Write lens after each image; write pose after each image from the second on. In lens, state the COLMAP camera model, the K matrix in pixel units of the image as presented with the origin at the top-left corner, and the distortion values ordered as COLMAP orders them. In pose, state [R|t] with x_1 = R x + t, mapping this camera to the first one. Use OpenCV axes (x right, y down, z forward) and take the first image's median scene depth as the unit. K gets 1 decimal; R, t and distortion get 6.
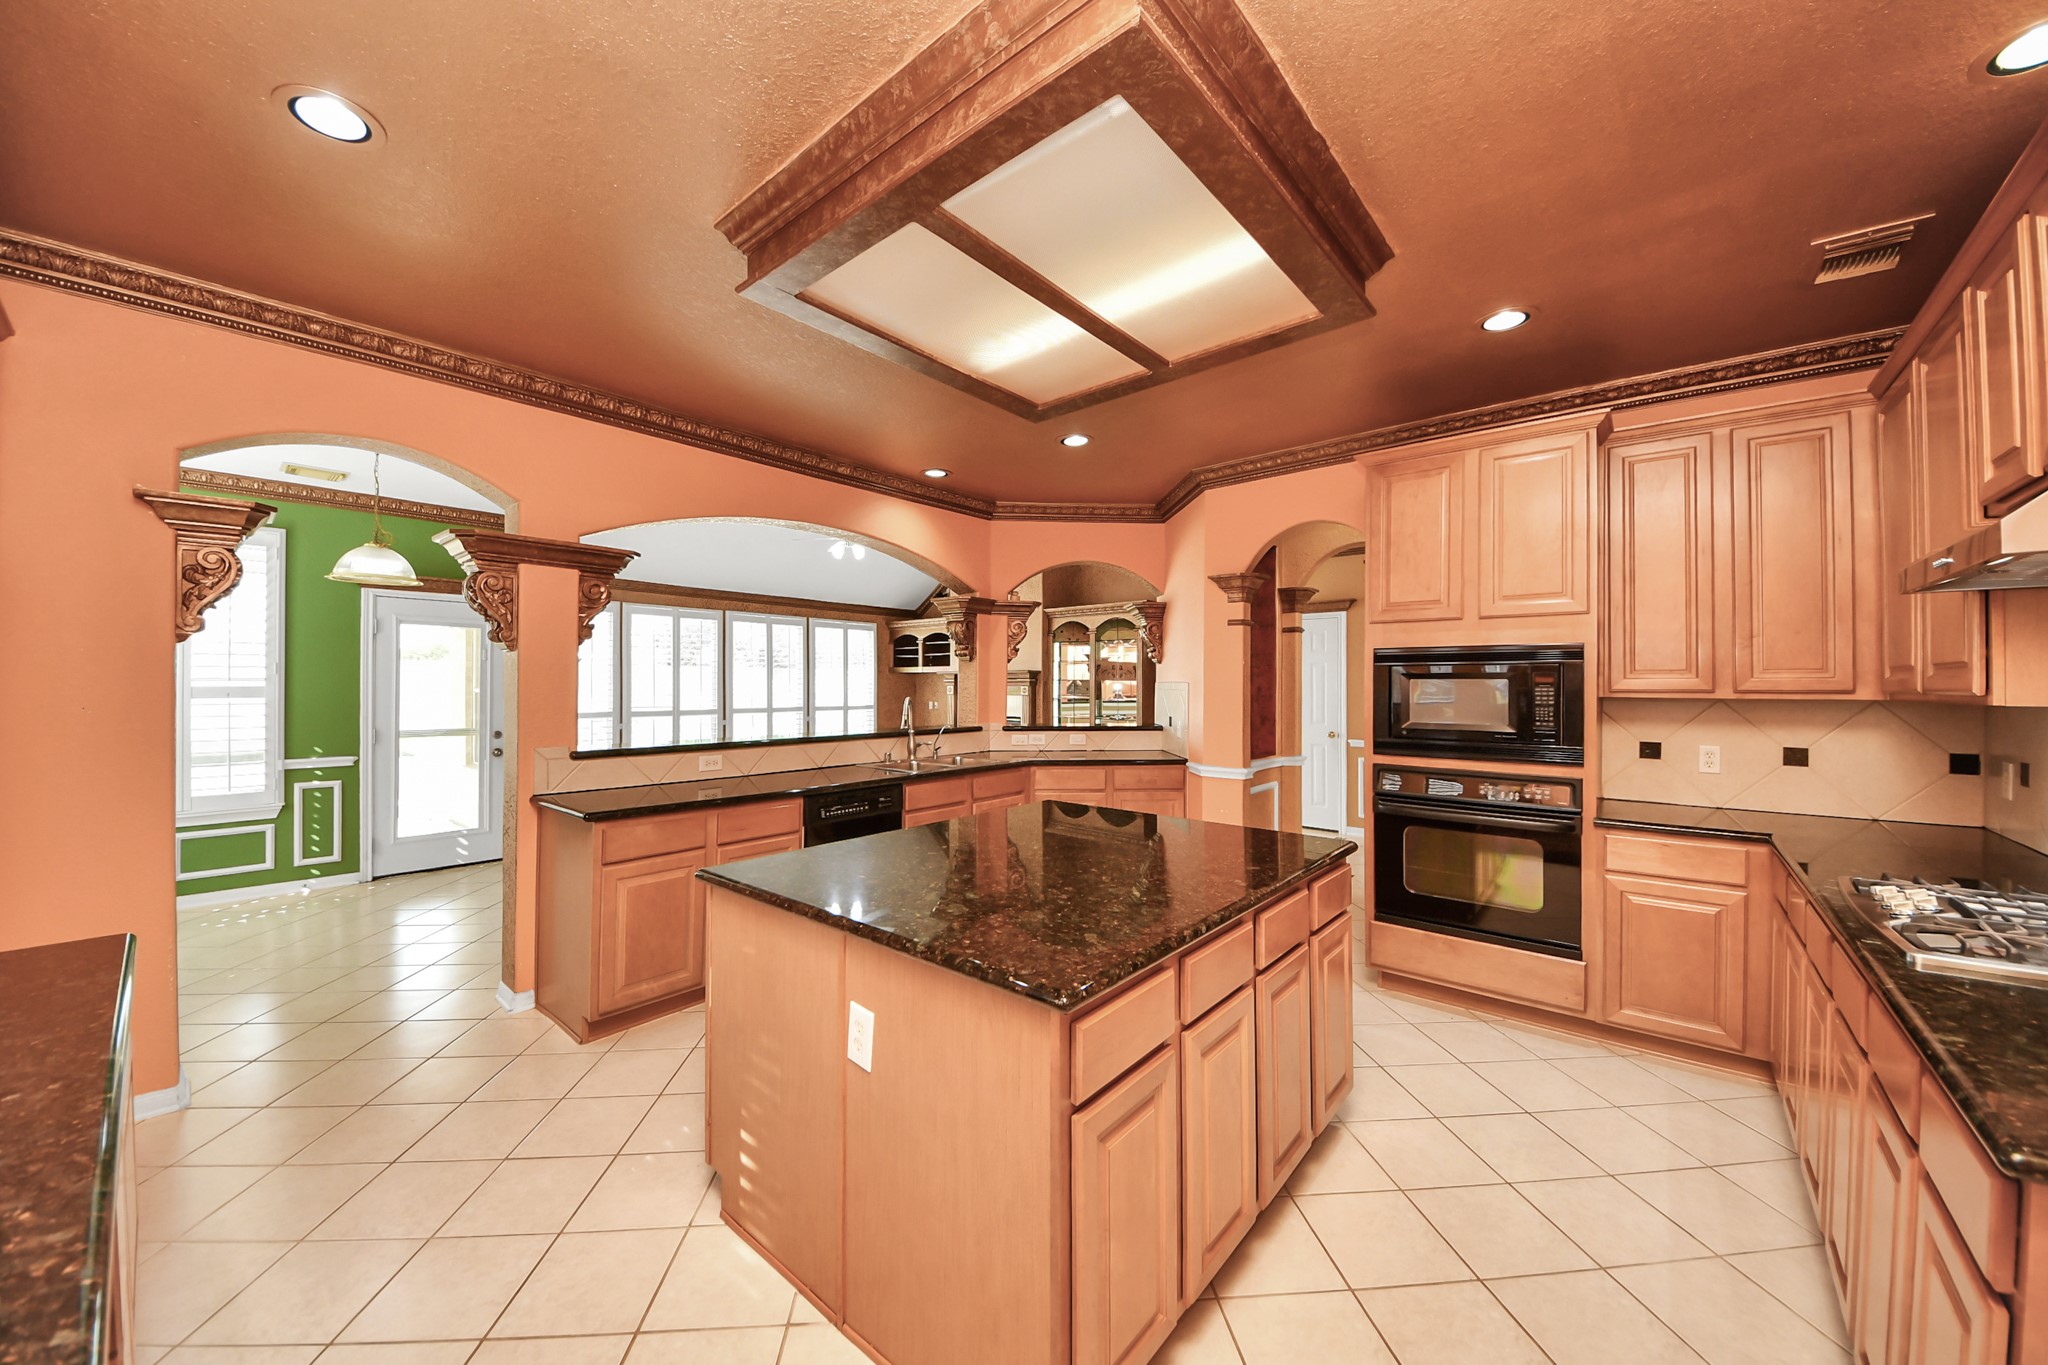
lens RADIAL K [[734.3, 0, 1008.6], [0, 734.3, 685.4], [0, 0, 1]] dist [0.057808, -0.028610]
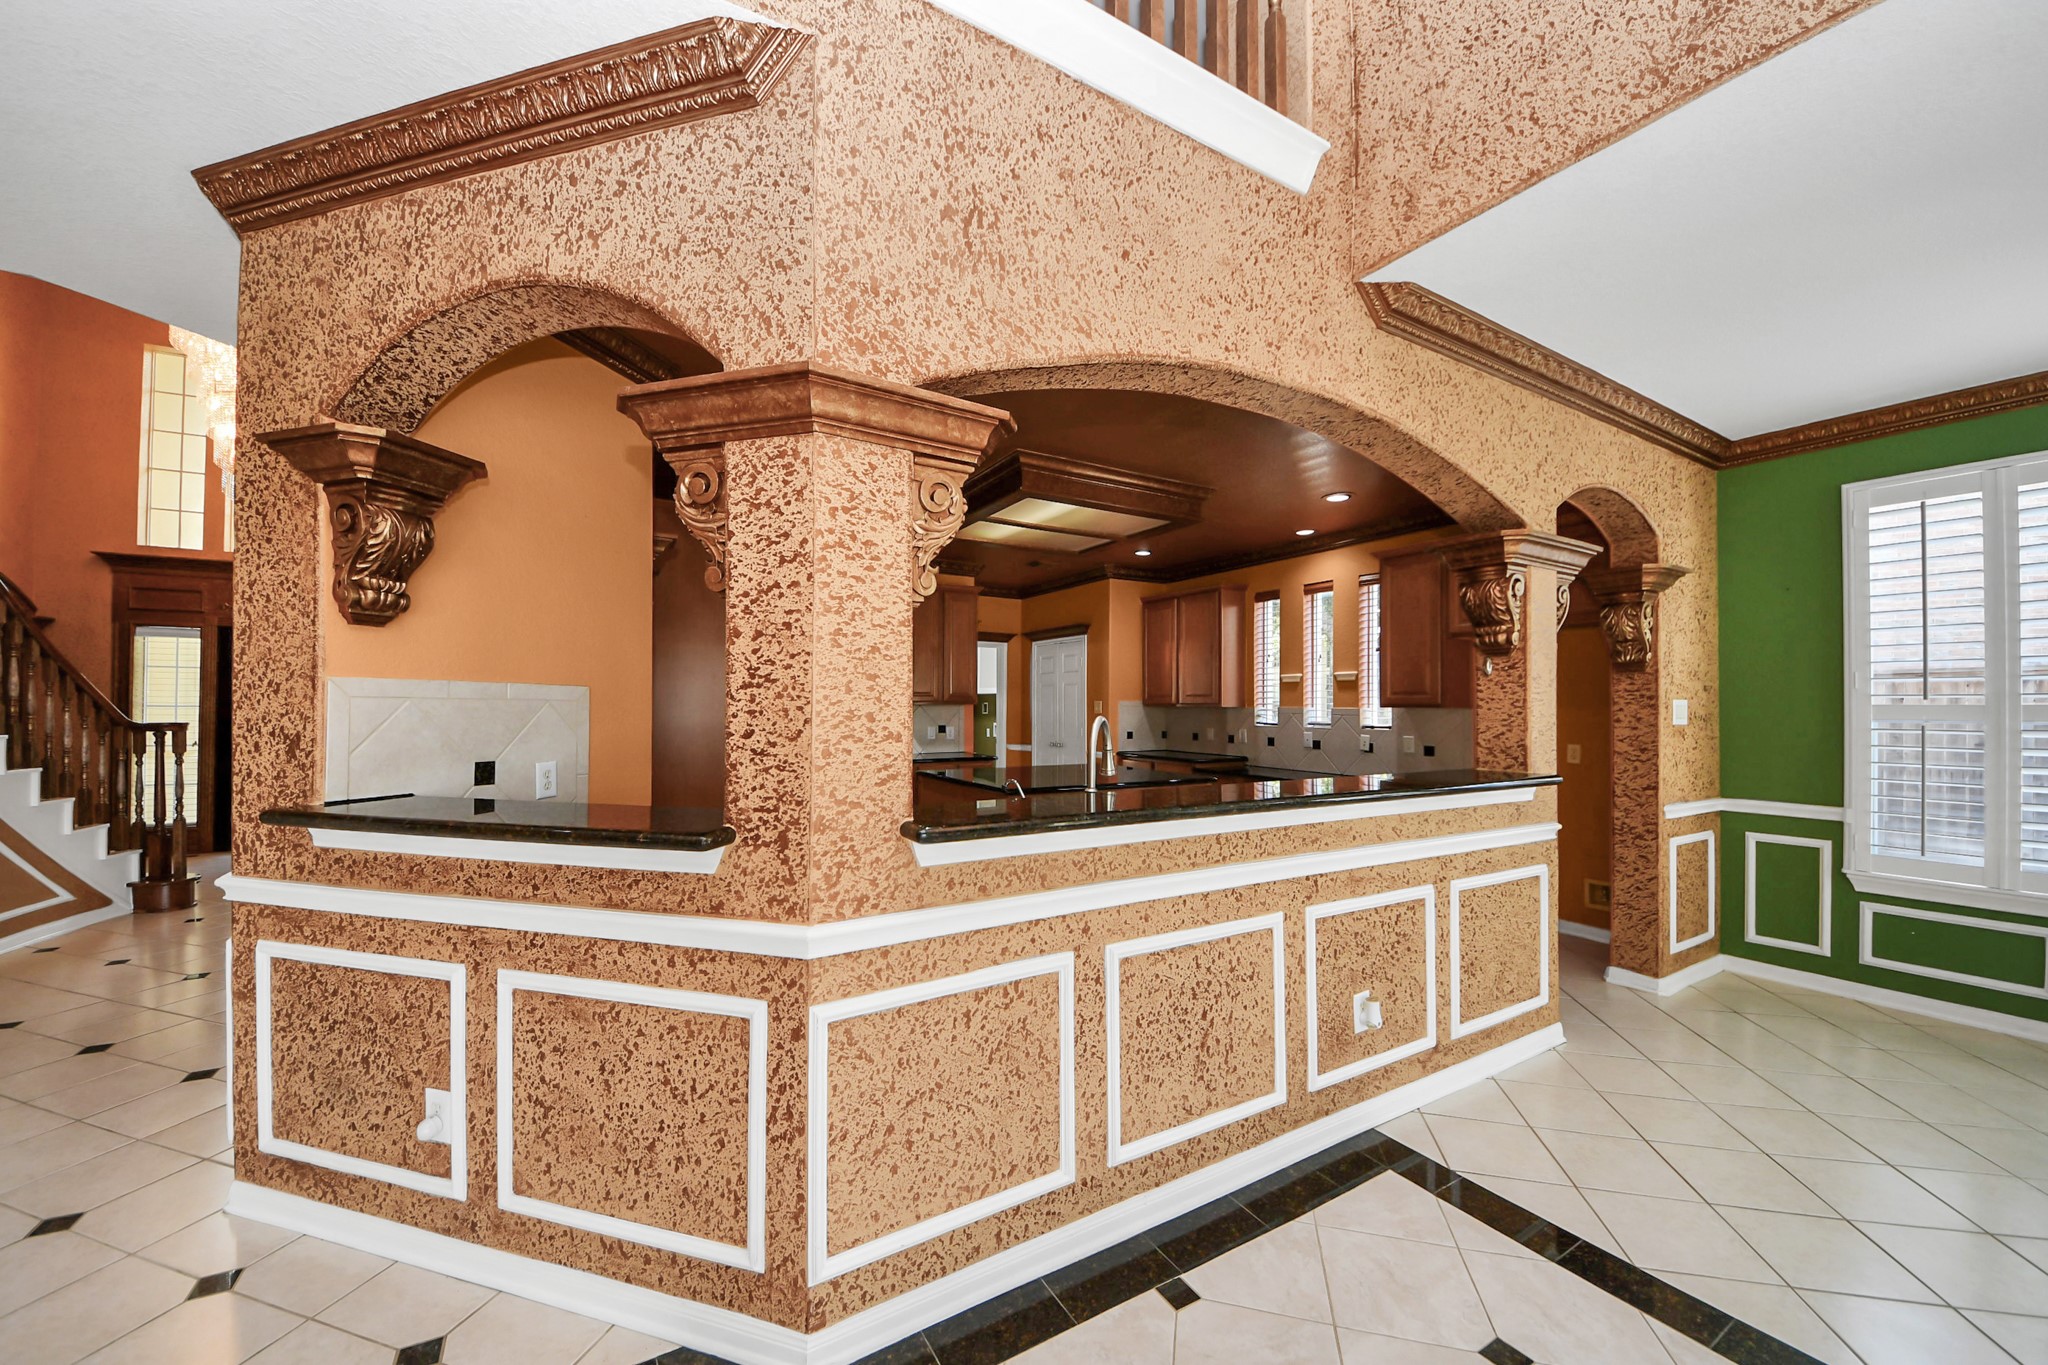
lens RADIAL K [[738.7, 0, 1008.5], [0, 738.7, 695.0], [0, 0, 1]] dist [0.021516, -0.016746]
pose [[-0.944673, -0.000592, 0.328012, -0.255968], [-0.004588, 0.999924, -0.011411, 0.008963], [-0.327980, -0.012285, -0.944605, 1.594762]]
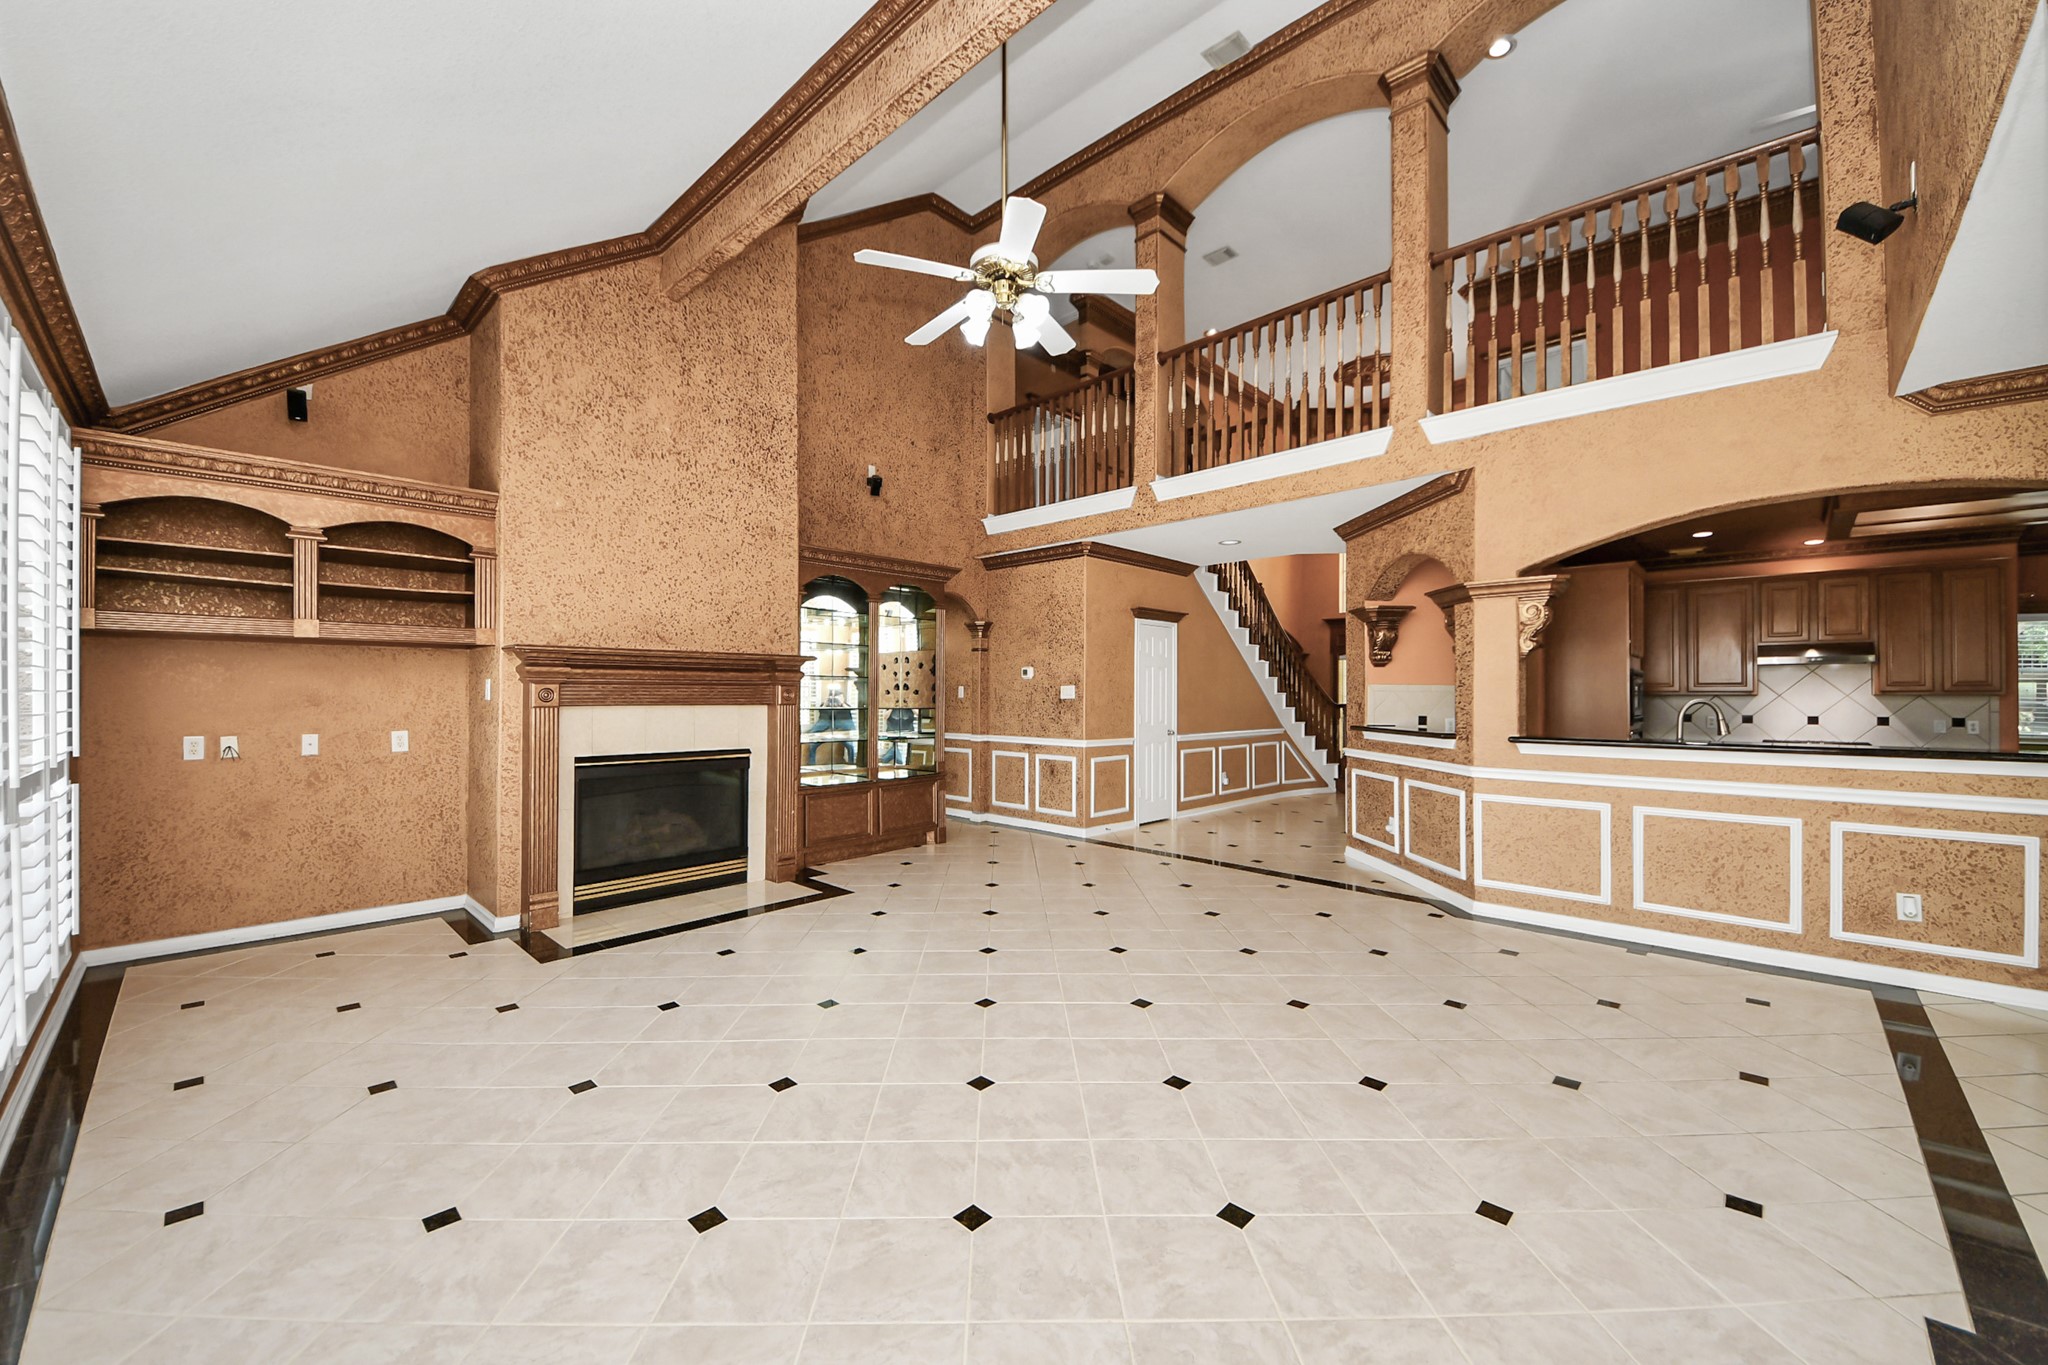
lens RADIAL K [[772.0, 0, 1019.7], [0, 772.0, 690.1], [0, 0, 1]] dist [0.032726, -0.020436]
pose [[0.041845, 0.003901, 0.999117, -1.170336], [-0.002441, 0.999990, -0.003803, 0.012110], [-0.999121, -0.002279, 0.041854, 1.886573]]
